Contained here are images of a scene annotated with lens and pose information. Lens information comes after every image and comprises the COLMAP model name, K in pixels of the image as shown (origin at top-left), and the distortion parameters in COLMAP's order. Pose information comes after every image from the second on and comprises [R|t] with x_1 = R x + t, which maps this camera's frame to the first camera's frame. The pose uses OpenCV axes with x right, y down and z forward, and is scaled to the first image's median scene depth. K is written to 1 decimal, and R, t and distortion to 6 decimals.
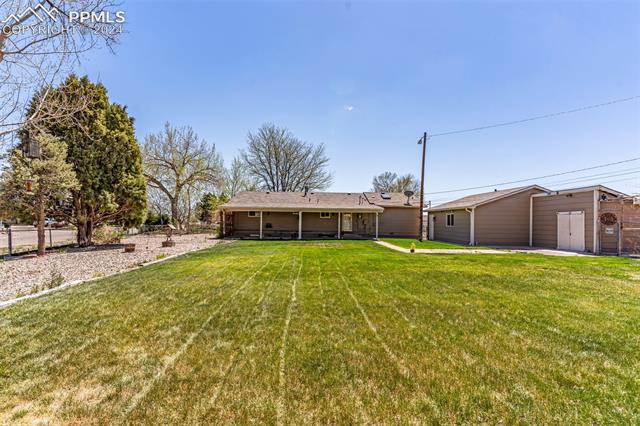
lens RADIAL K [[327.3, 0, 320.0], [0, 327.3, 213.0], [0, 0, 1]] dist [-0.001729, -0.000204]
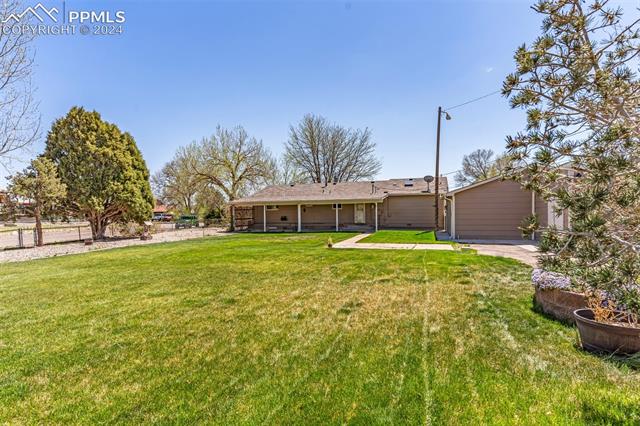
lens RADIAL K [[352.4, 0, 320.0], [0, 352.4, 213.0], [0, 0, 1]] dist [0.001517, 0.000256]
pose [[0.934146, -0.023755, -0.356100, 0.370361], [0.036064, 0.998958, 0.027967, -0.005844], [0.355064, -0.038968, 0.934029, 0.015185]]
